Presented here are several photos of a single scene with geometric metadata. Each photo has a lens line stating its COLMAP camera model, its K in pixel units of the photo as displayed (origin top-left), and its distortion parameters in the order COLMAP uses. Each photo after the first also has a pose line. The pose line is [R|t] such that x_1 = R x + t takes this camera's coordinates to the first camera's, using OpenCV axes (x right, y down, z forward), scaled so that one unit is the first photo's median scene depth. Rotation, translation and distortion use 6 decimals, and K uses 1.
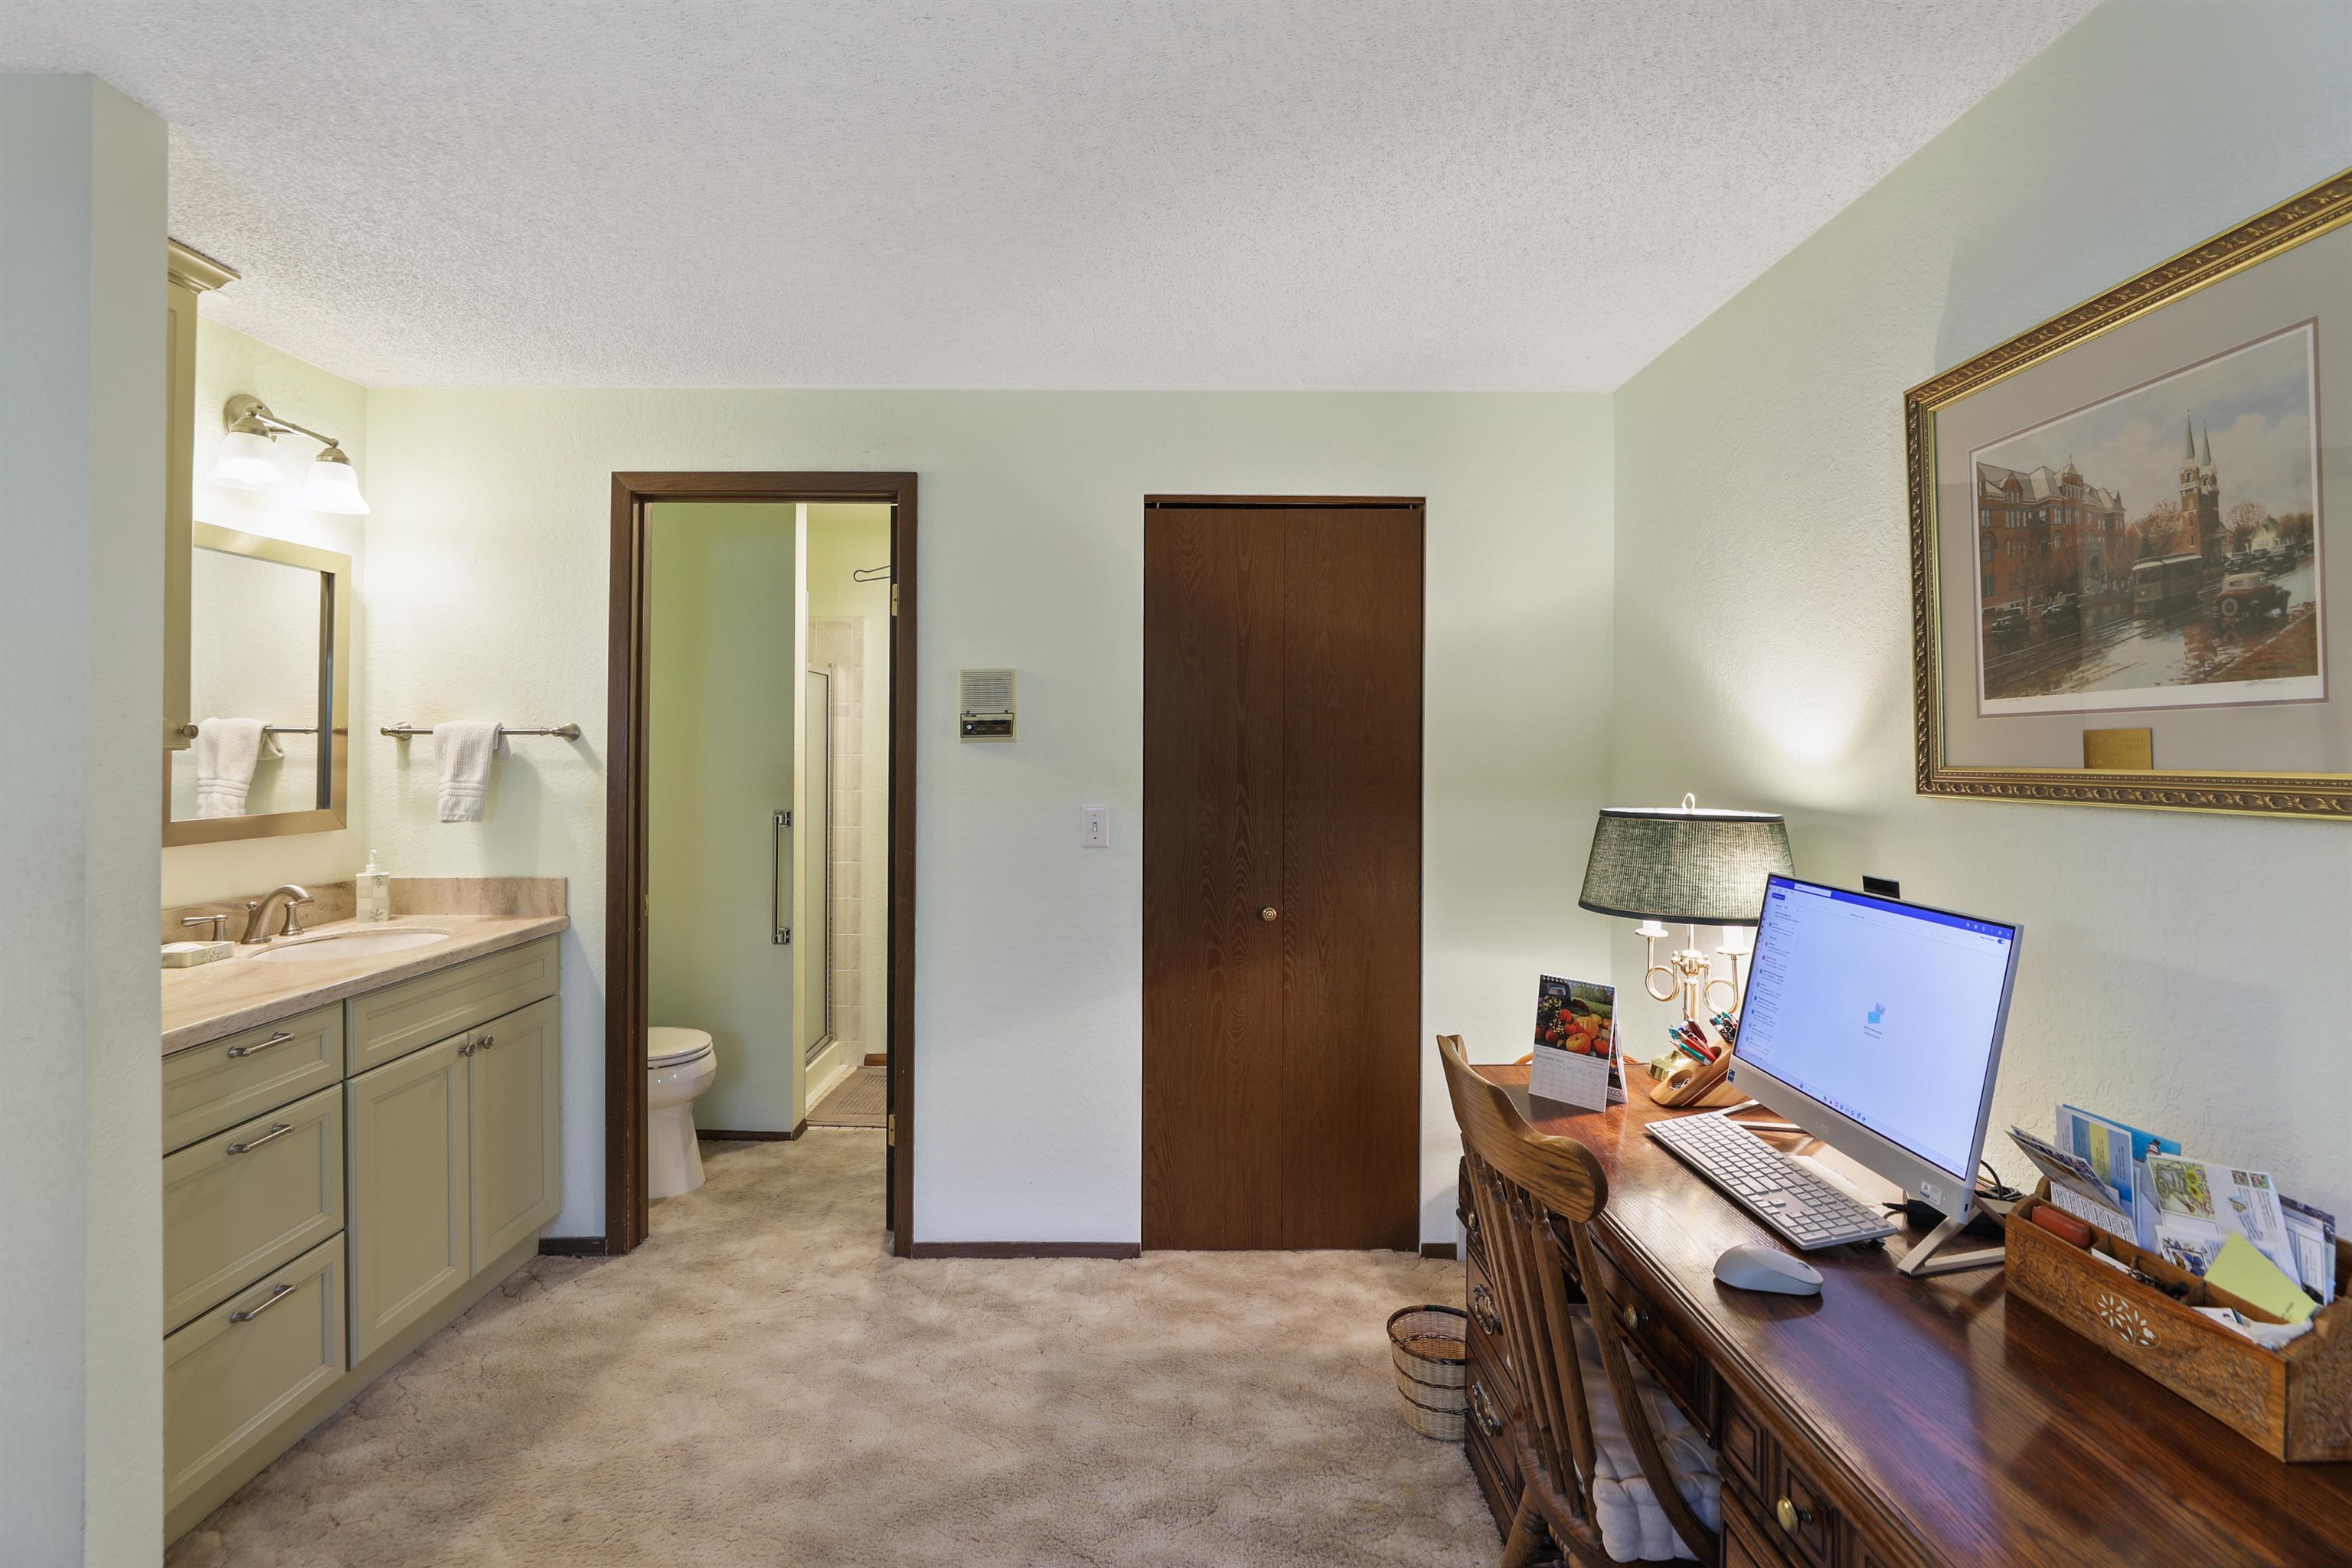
lens RADIAL K [[1100.9, 0, 1174.1], [0, 1100.9, 743.4], [0, 0, 1]] dist [-0.029903, 0.010276]
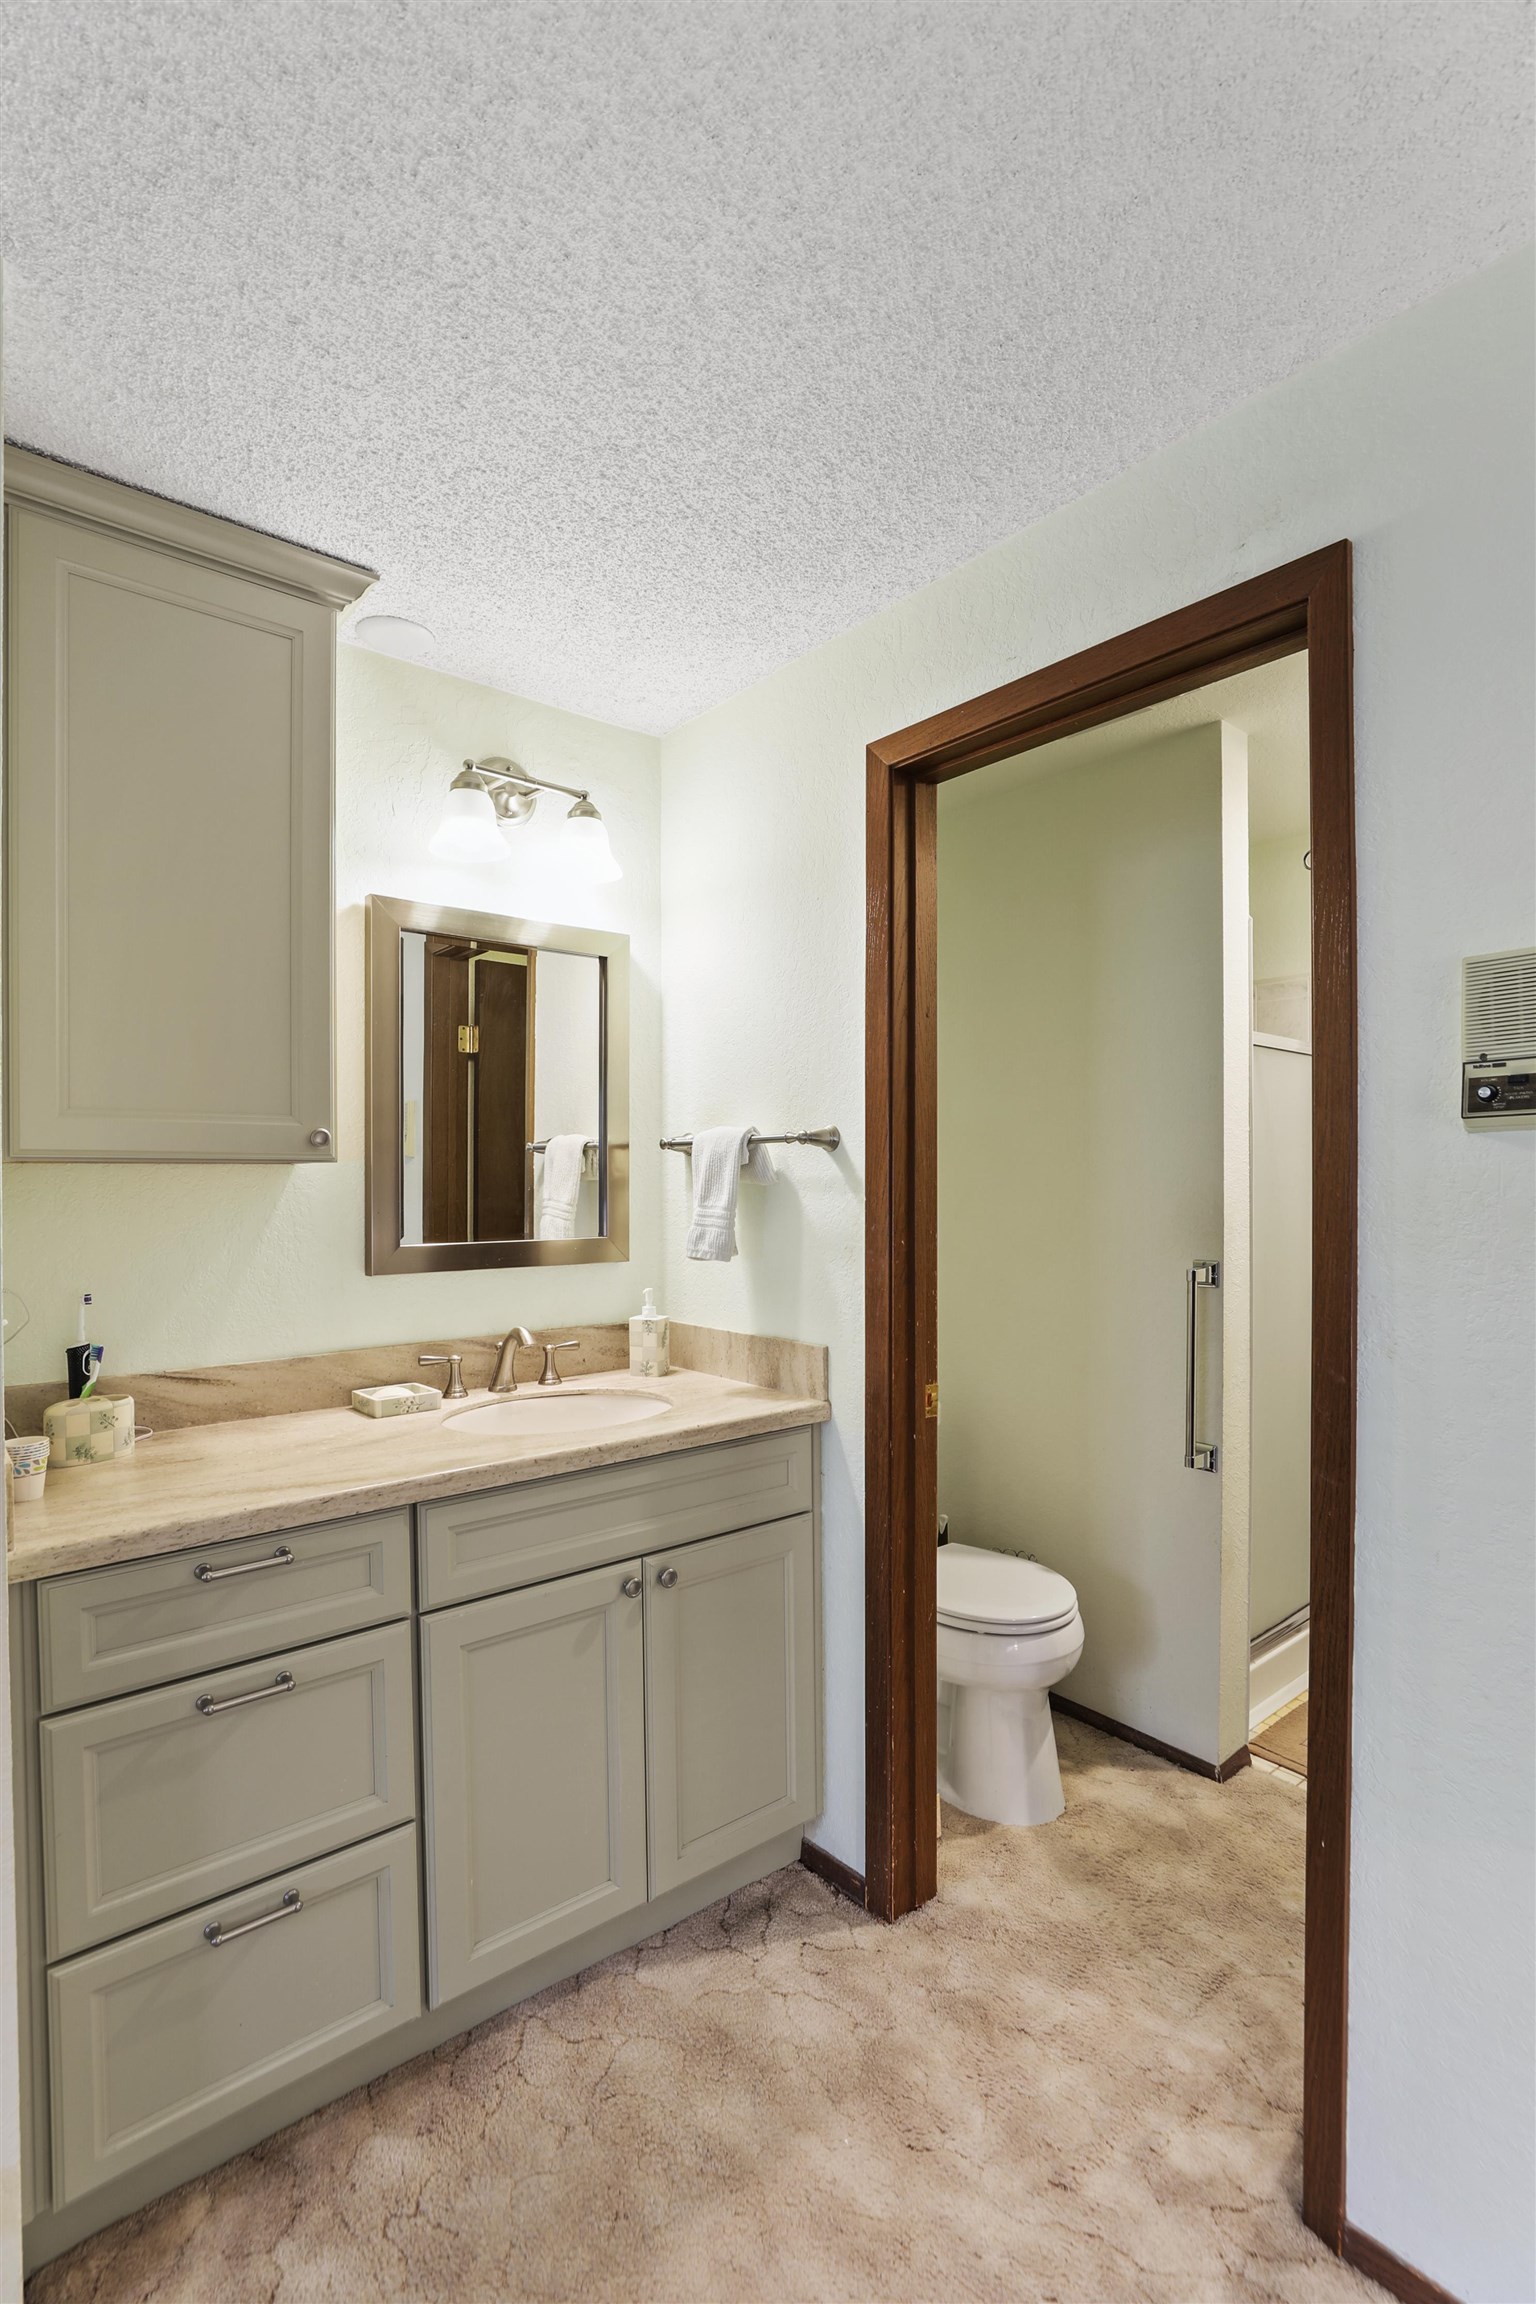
lens RADIAL K [[1078.4, 0, 765.2], [0, 1078.4, 1183.7], [0, 0, 1]] dist [-0.029903, 0.010276]
pose [[0.635222, -0.000638, -0.772330, -0.051560], [0.005508, 0.999978, 0.003705, 0.016528], [0.772310, -0.006607, 0.635211, 0.559091]]
